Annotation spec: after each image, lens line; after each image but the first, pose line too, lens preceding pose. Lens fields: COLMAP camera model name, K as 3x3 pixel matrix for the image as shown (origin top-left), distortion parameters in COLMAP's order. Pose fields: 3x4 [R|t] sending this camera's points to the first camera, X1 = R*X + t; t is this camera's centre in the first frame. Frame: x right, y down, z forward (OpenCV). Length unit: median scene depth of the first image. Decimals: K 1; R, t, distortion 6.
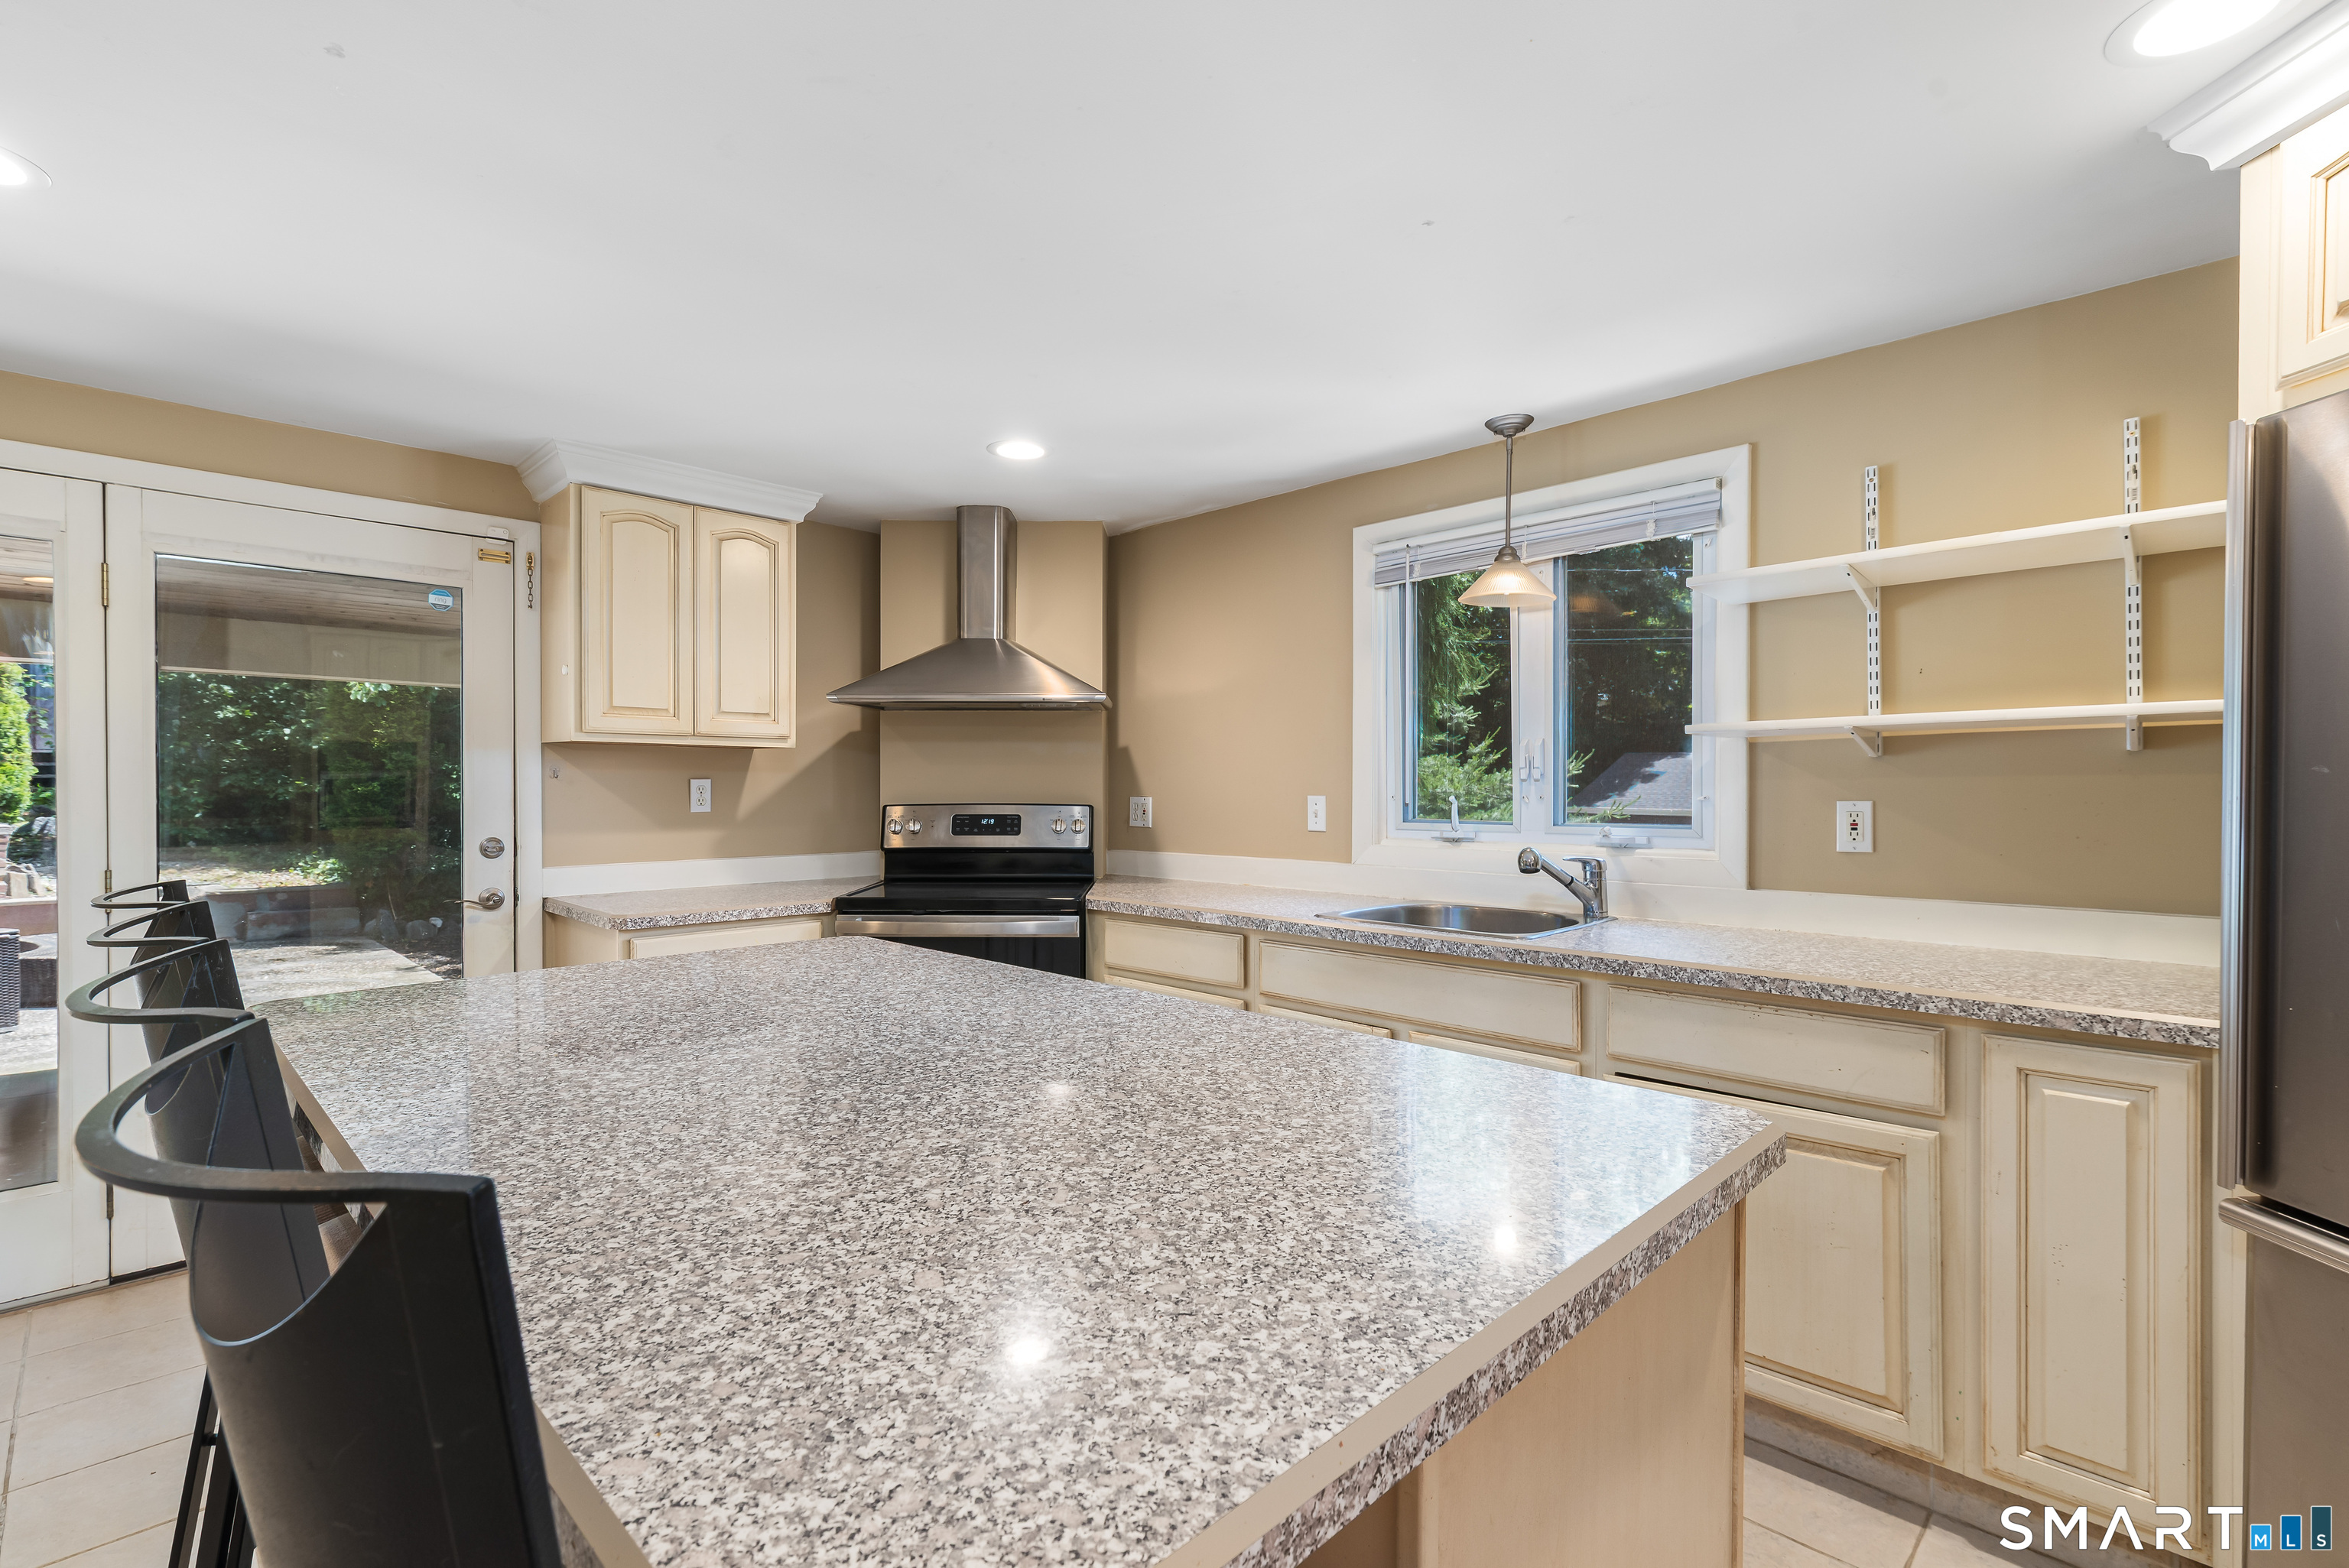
lens RADIAL K [[1070.0, 0, 1173.6], [0, 1070.0, 792.6], [0, 0, 1]] dist [0.007800, -0.000233]
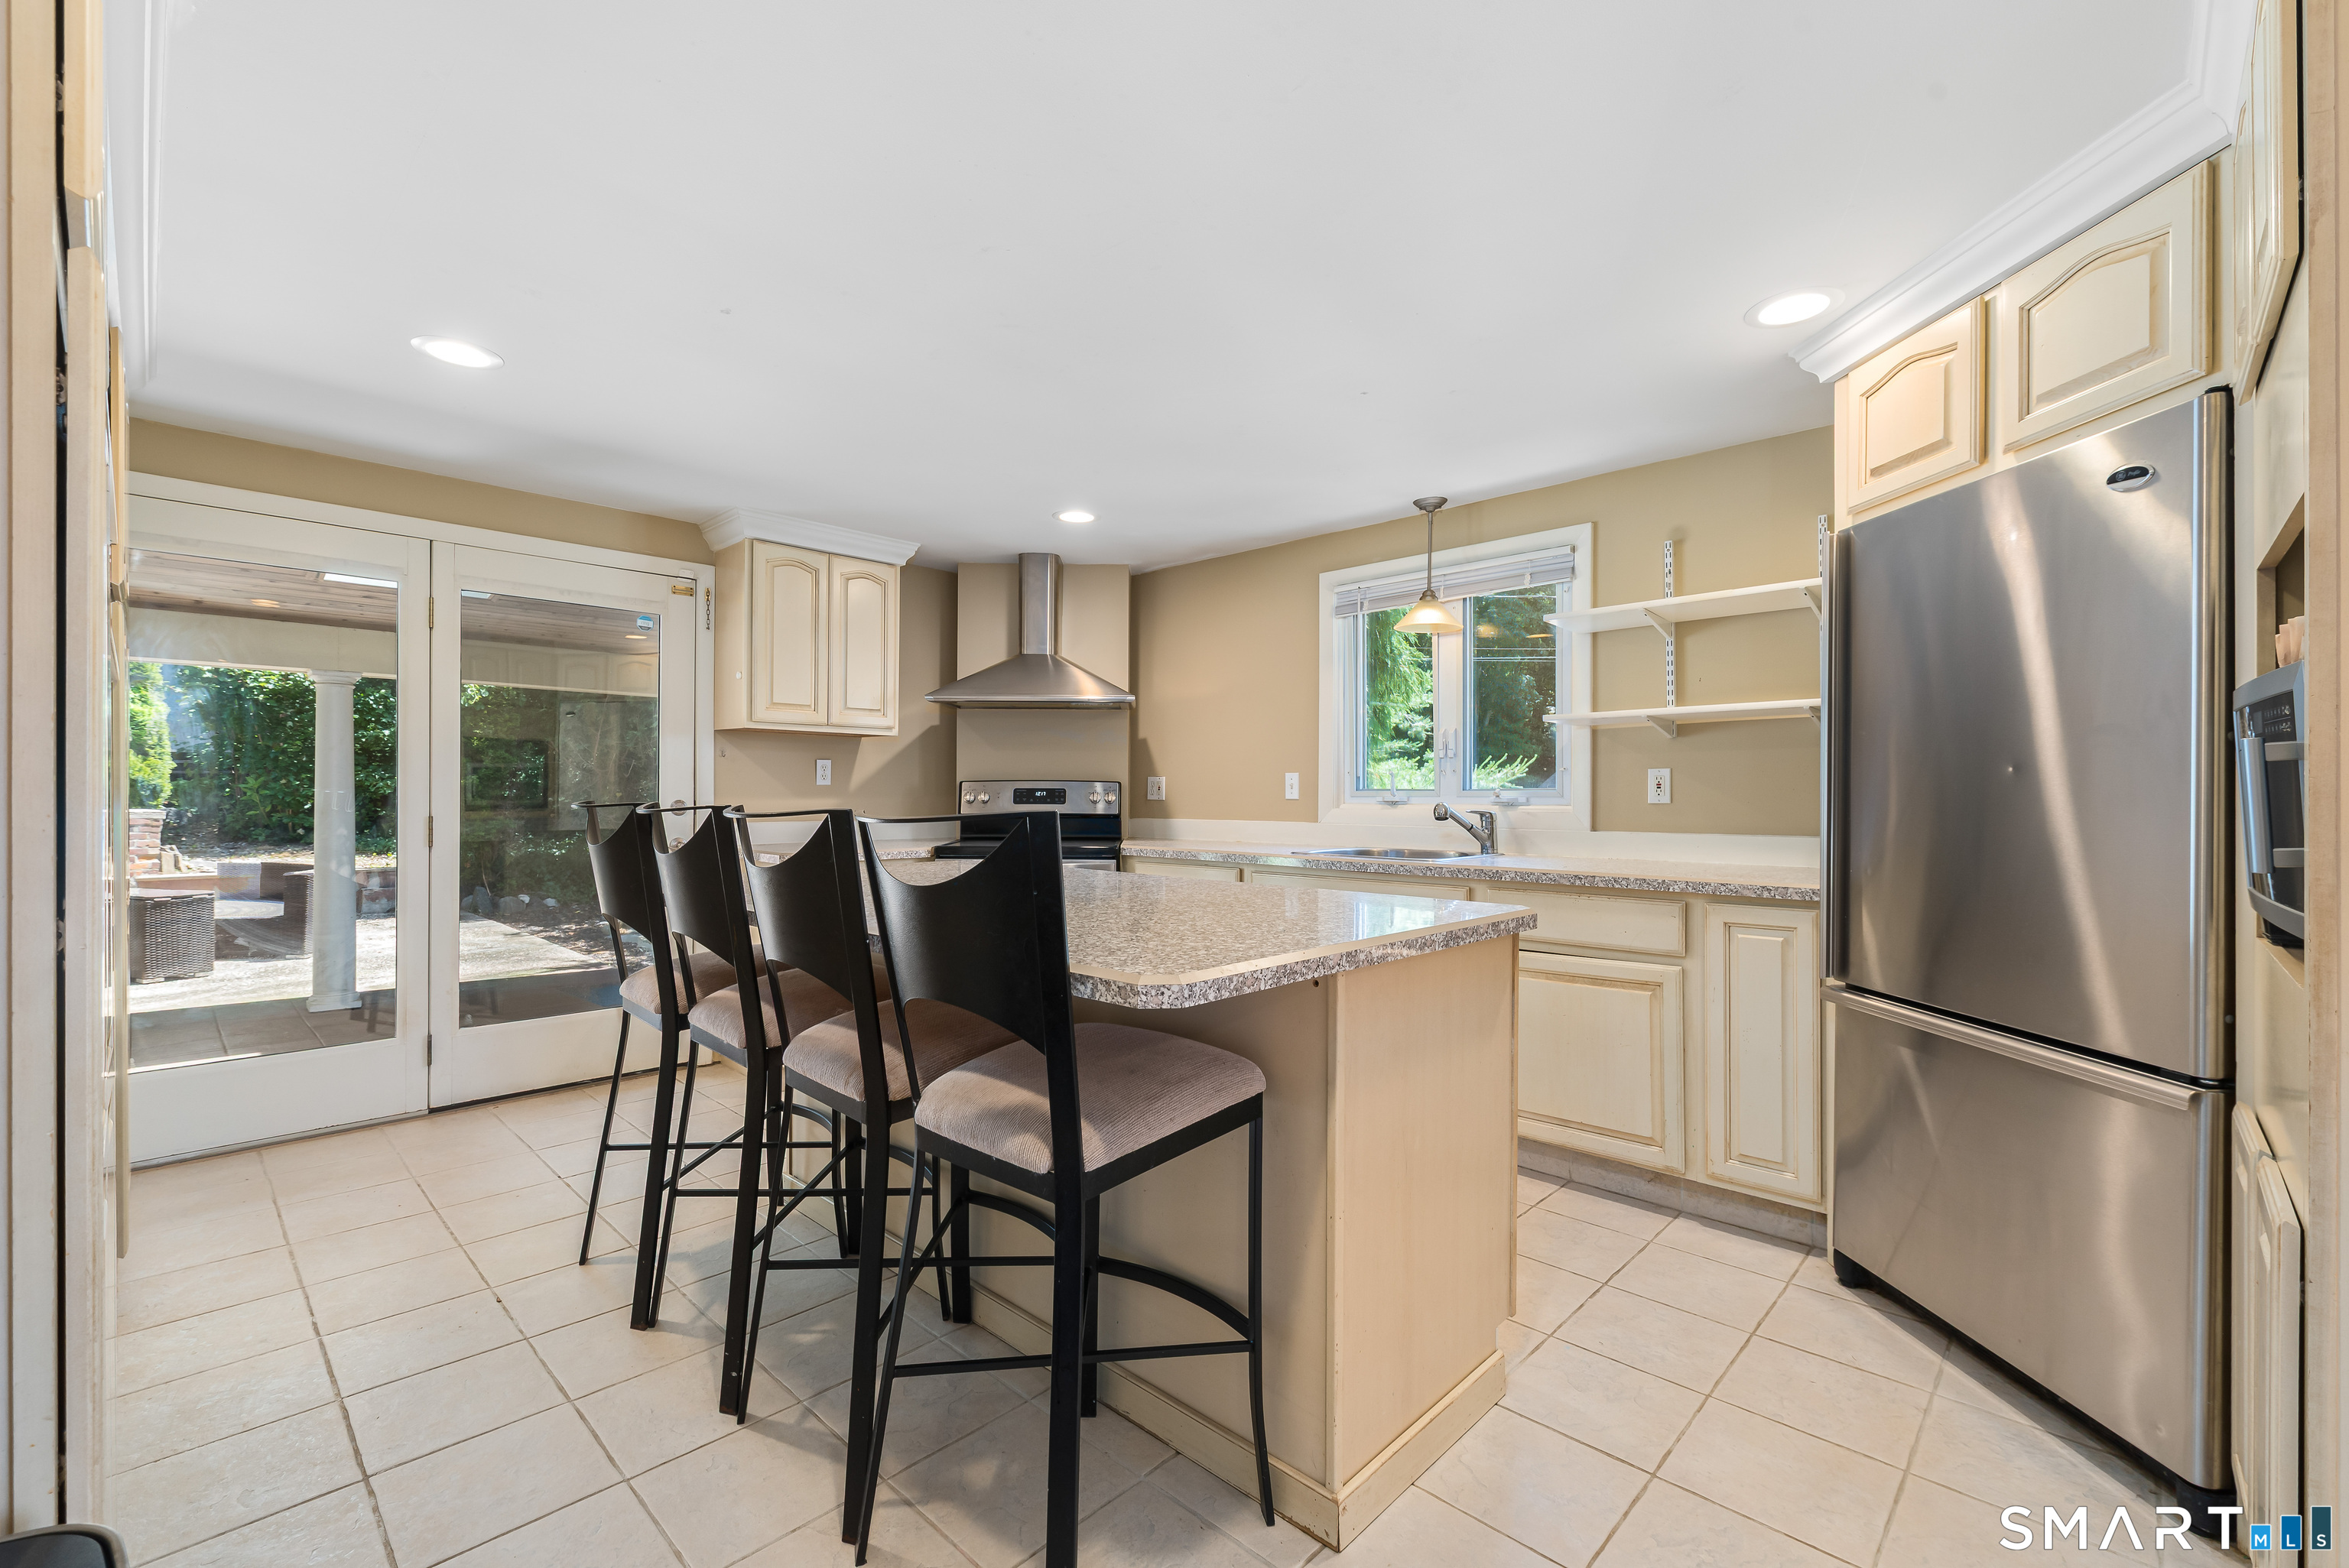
lens RADIAL K [[1005.0, 0, 1173.7], [0, 1005.0, 789.9], [0, 0, 1]] dist [0.001616, 0.001348]
pose [[0.999845, 0.003130, 0.017326, -0.040441], [-0.002969, 0.999952, -0.009344, 0.041344], [-0.017355, 0.009291, 0.999806, -0.284387]]
